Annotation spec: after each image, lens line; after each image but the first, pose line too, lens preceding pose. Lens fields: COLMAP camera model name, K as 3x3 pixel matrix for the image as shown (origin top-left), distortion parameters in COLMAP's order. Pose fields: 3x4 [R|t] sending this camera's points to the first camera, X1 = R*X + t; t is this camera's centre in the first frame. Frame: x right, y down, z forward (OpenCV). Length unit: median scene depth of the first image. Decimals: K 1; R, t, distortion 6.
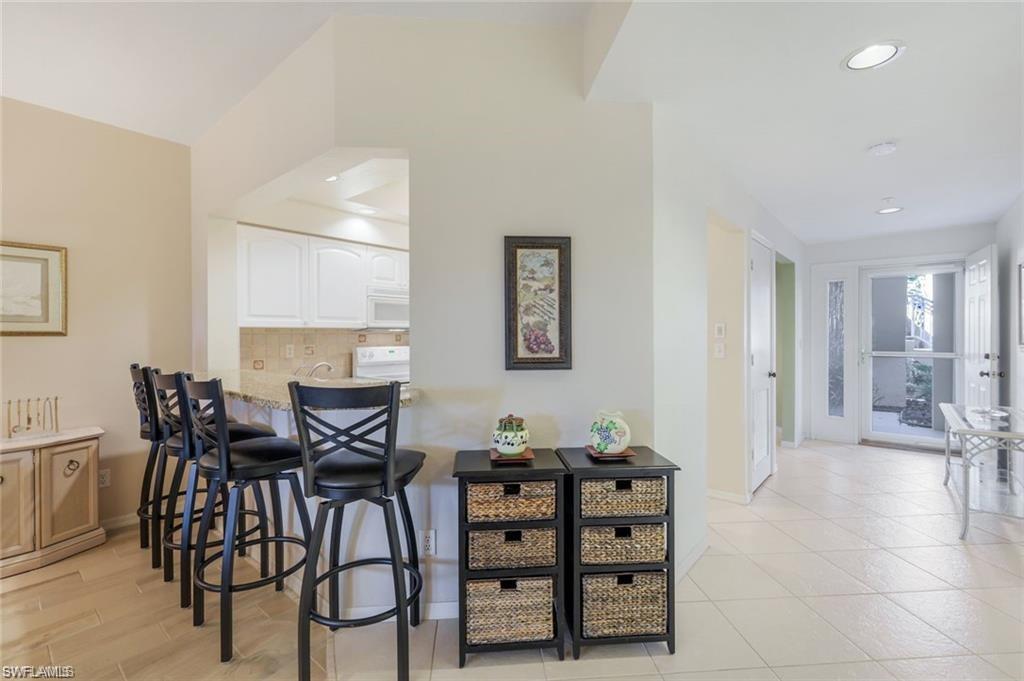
lens RADIAL K [[465.2, 0, 511.4], [0, 465.2, 340.8], [0, 0, 1]] dist [0.009484, 0.000199]
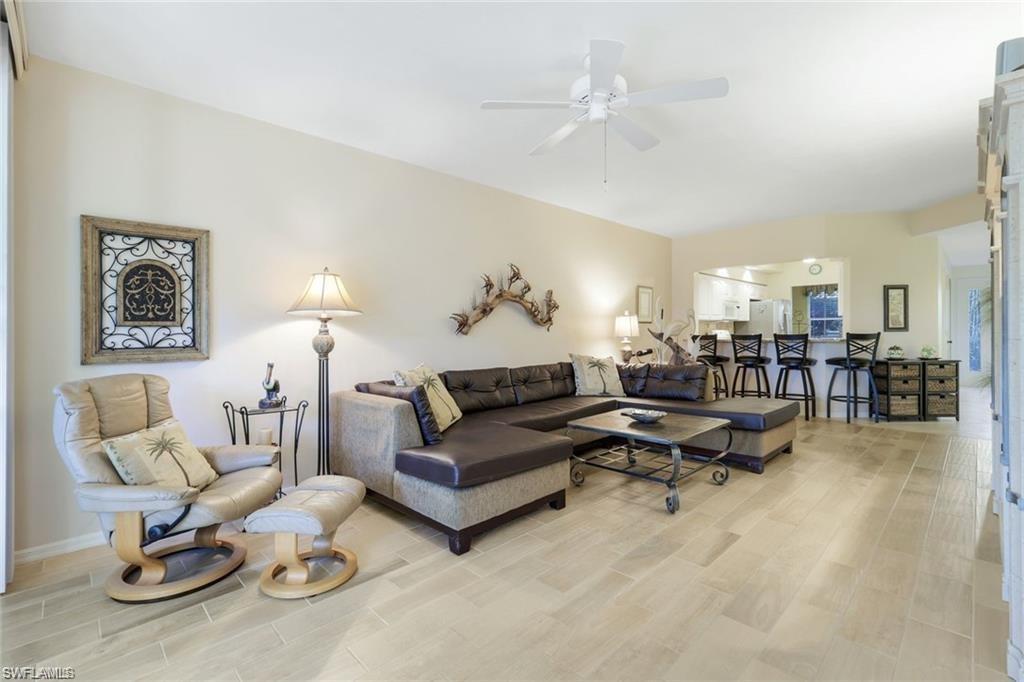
lens RADIAL K [[465.2, 0, 510.0], [0, 465.2, 336.2], [0, 0, 1]] dist [0.009484, 0.000199]
pose [[0.994574, -0.007766, -0.103744, -2.289102], [0.007039, 0.999948, -0.007375, 0.108906], [0.103795, 0.006604, 0.994577, -2.406017]]
